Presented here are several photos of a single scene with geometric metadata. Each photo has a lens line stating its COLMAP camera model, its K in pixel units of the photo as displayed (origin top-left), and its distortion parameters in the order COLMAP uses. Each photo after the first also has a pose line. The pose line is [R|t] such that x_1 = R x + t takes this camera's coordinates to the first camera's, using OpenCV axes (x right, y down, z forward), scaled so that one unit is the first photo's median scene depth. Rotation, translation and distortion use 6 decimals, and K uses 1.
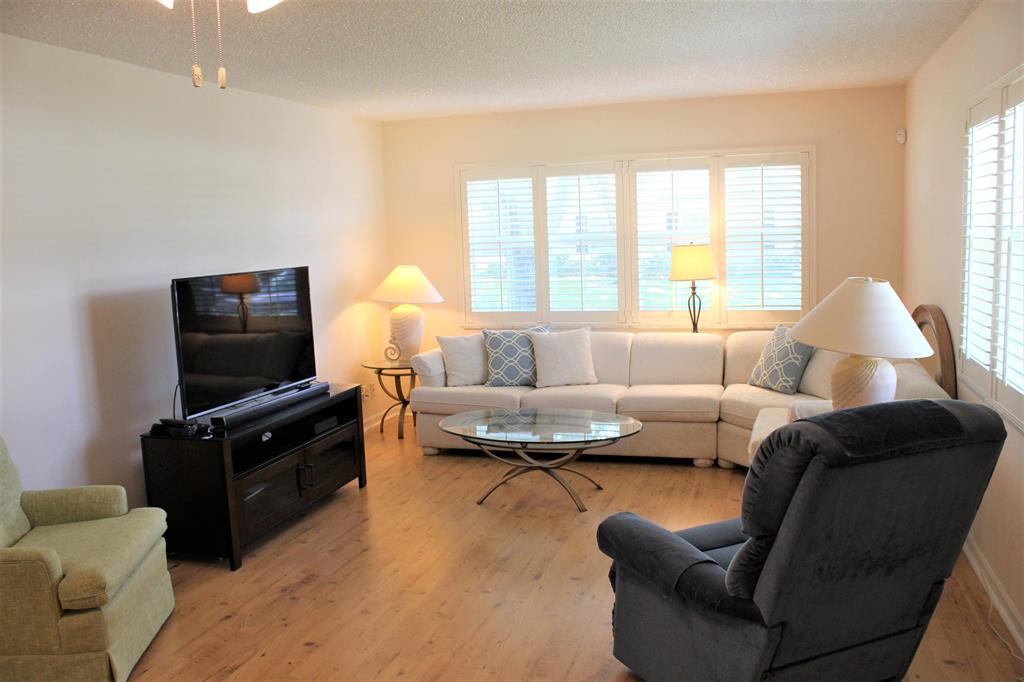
lens RADIAL K [[860.8, 0, 512.0], [0, 860.8, 341.0], [0, 0, 1]] dist [-0.147753, 0.127163]
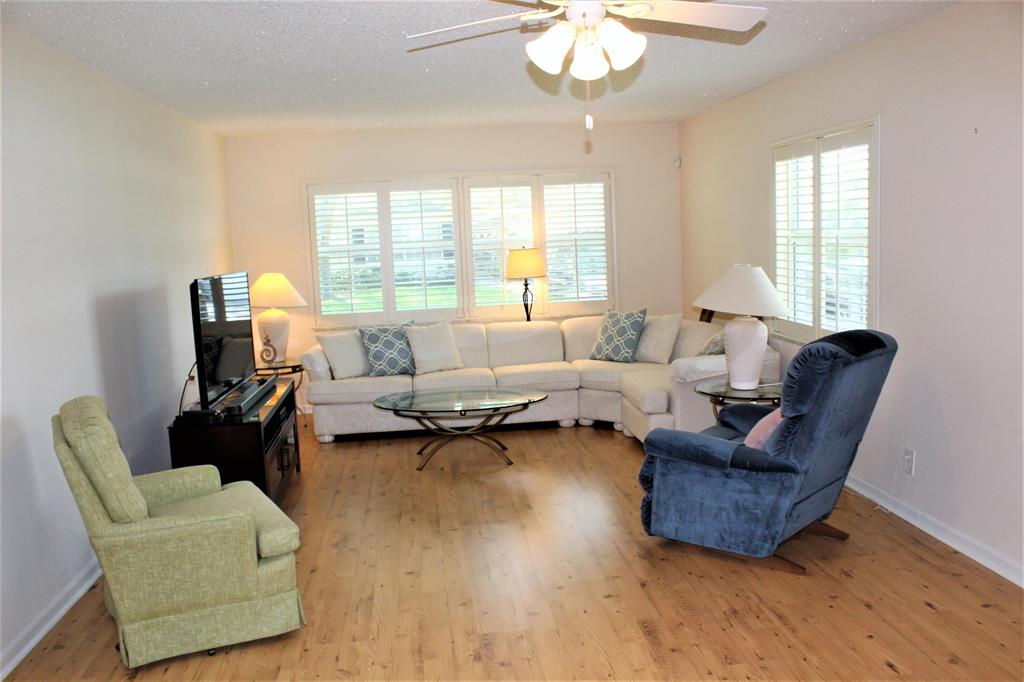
lens RADIAL K [[860.8, 0, 512.0], [0, 860.8, 341.0], [0, 0, 1]] dist [-0.147753, 0.127163]
pose [[0.913984, -0.052601, 0.402326, -0.308970], [0.060190, 0.998167, -0.006234, 0.023956], [-0.401260, 0.029914, 0.915475, -0.098457]]
